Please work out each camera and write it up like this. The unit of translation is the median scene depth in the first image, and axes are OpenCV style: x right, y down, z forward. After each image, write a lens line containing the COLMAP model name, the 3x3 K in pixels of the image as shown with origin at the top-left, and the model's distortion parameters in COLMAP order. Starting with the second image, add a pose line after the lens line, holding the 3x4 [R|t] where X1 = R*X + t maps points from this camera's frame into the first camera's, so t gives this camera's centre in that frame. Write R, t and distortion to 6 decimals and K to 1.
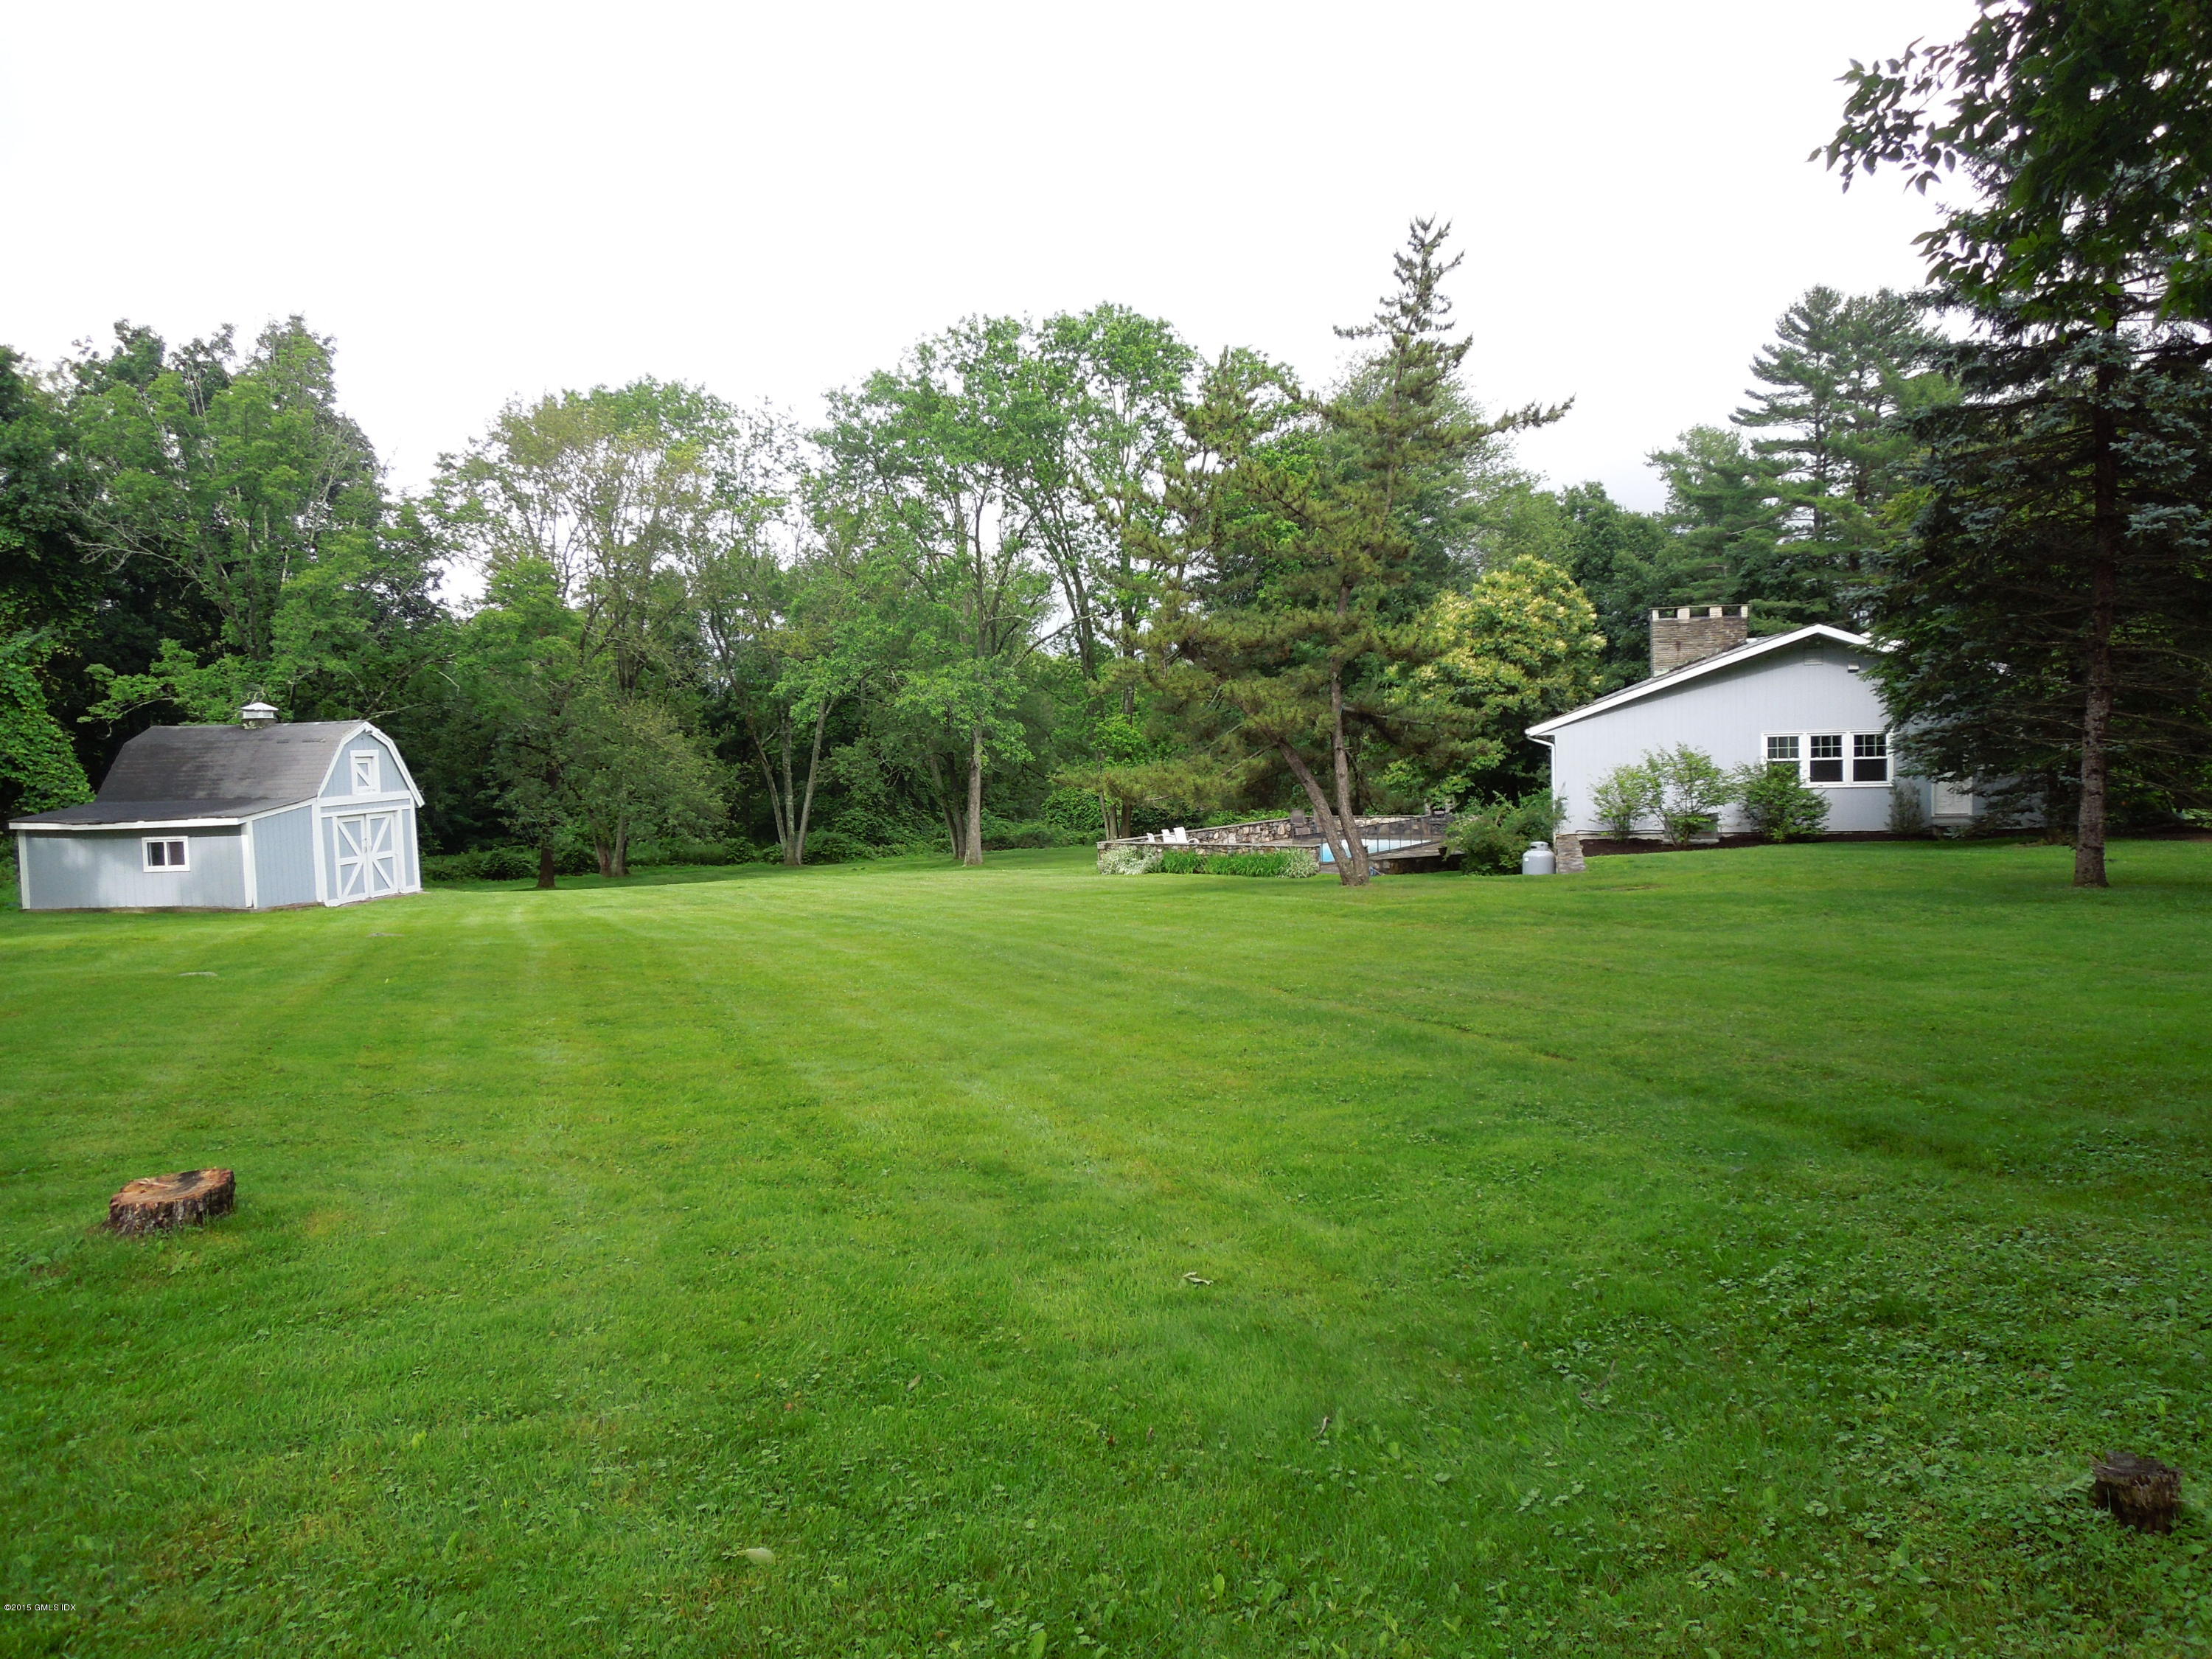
lens RADIAL K [[1692.1, 0, 1106.0], [0, 1692.1, 829.5], [0, 0, 1]] dist [-0.004069, -0.000620]
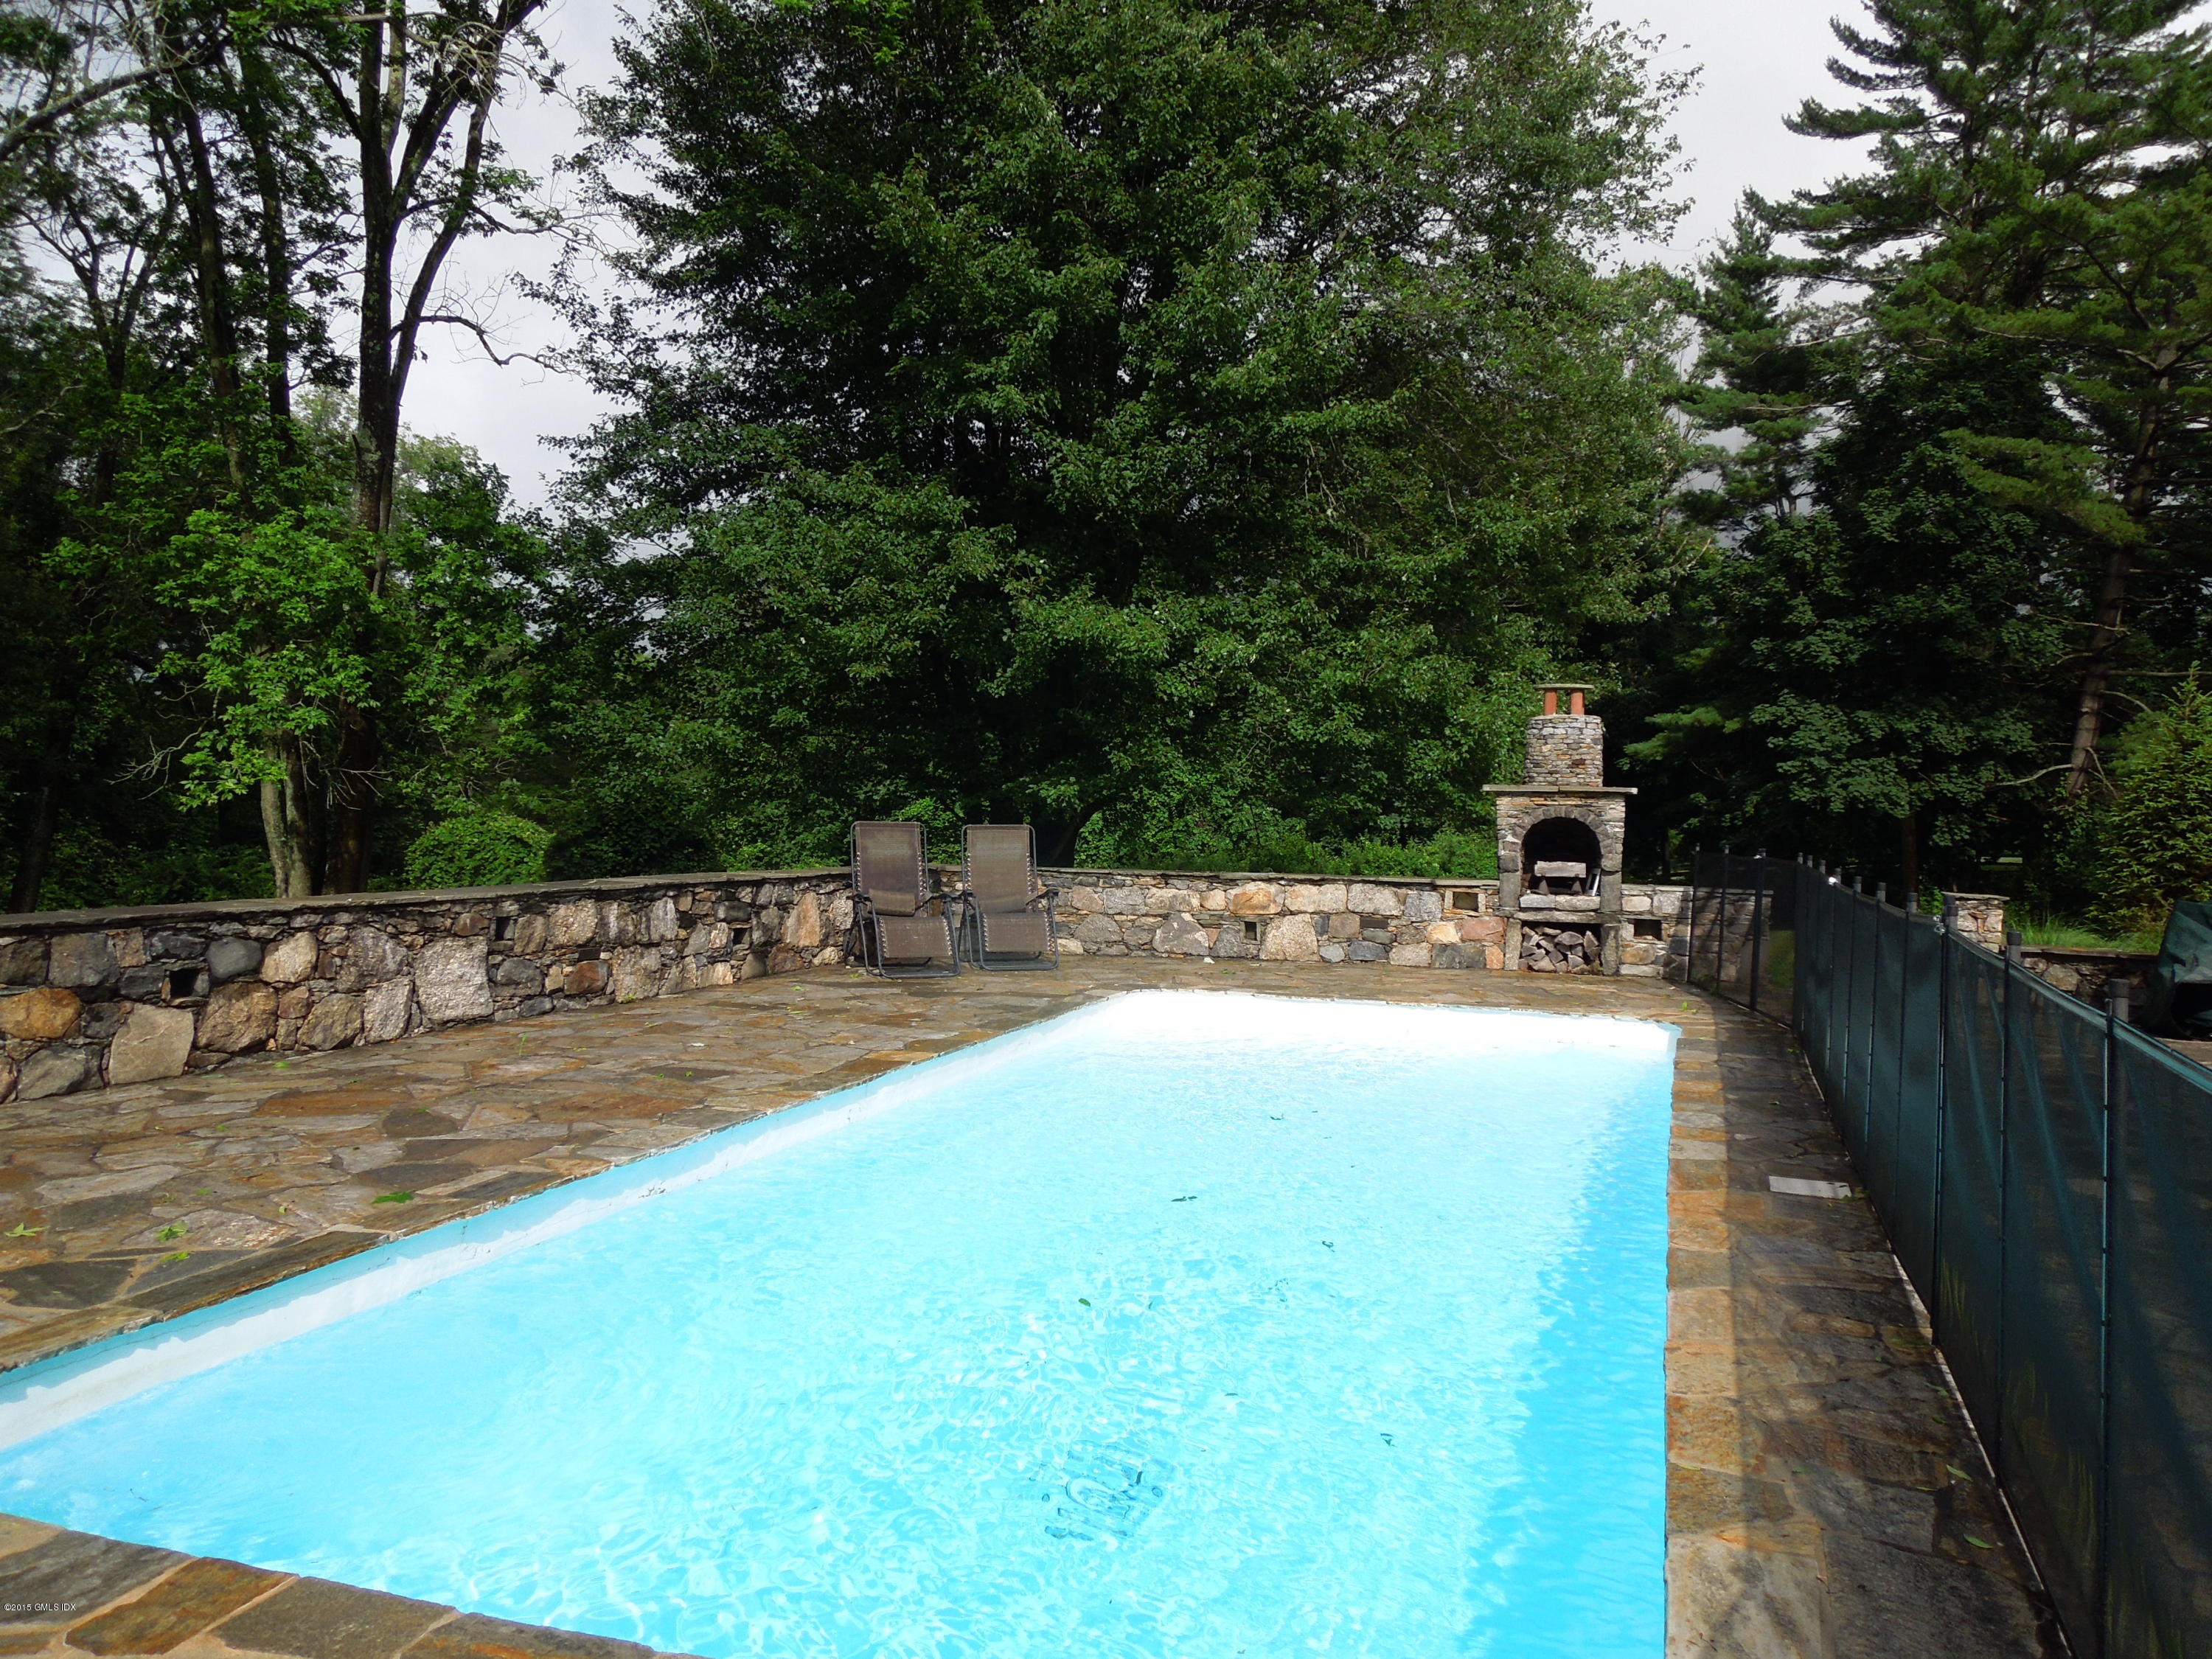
lens RADIAL K [[1692.1, 0, 1106.0], [0, 1692.1, 829.5], [0, 0, 1]] dist [-0.004069, -0.000620]
pose [[0.969649, 0.048407, 0.239660, 0.089700], [-0.037094, 0.997984, -0.051496, -0.001985], [-0.241669, 0.041043, 0.969490, 0.800820]]
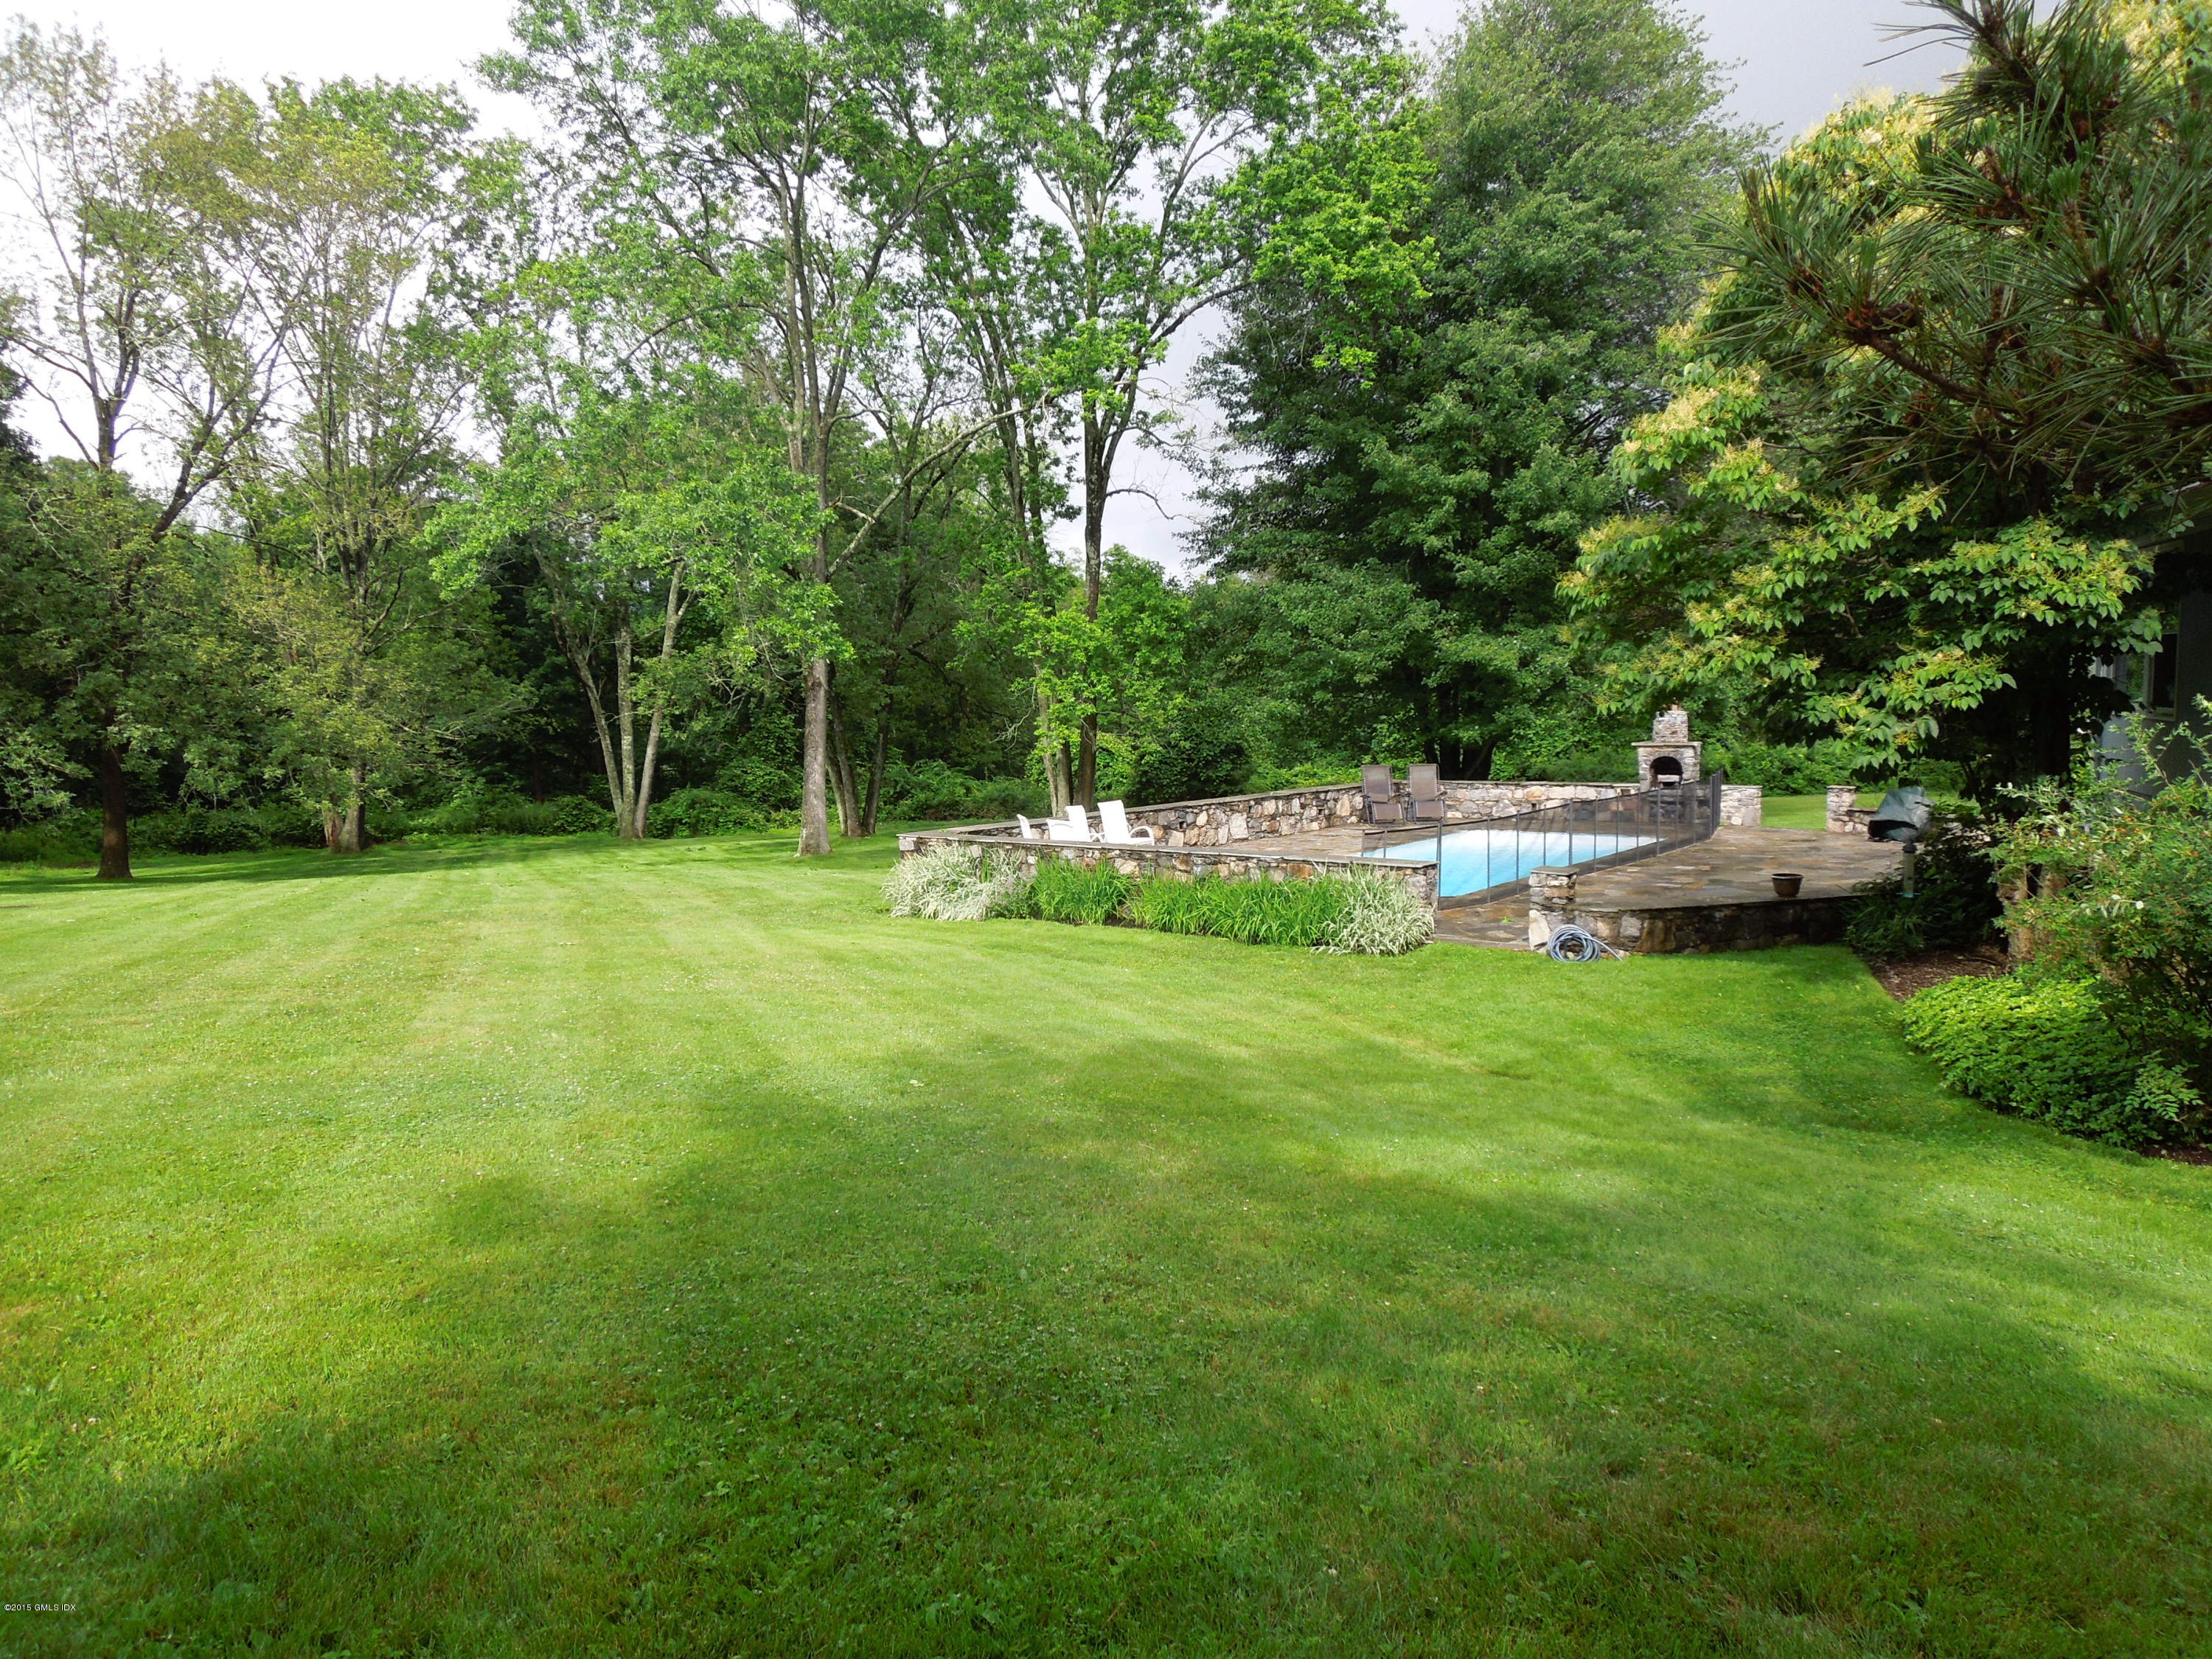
lens RADIAL K [[1709.9, 0, 1102.6], [0, 1709.9, 779.3], [0, 0, 1]] dist [-0.000271, 0.000325]
pose [[0.998718, 0.018677, -0.047054, 0.055876], [-0.018918, 0.999810, -0.004692, -0.004311], [0.046957, 0.005576, 0.998881, 0.492034]]
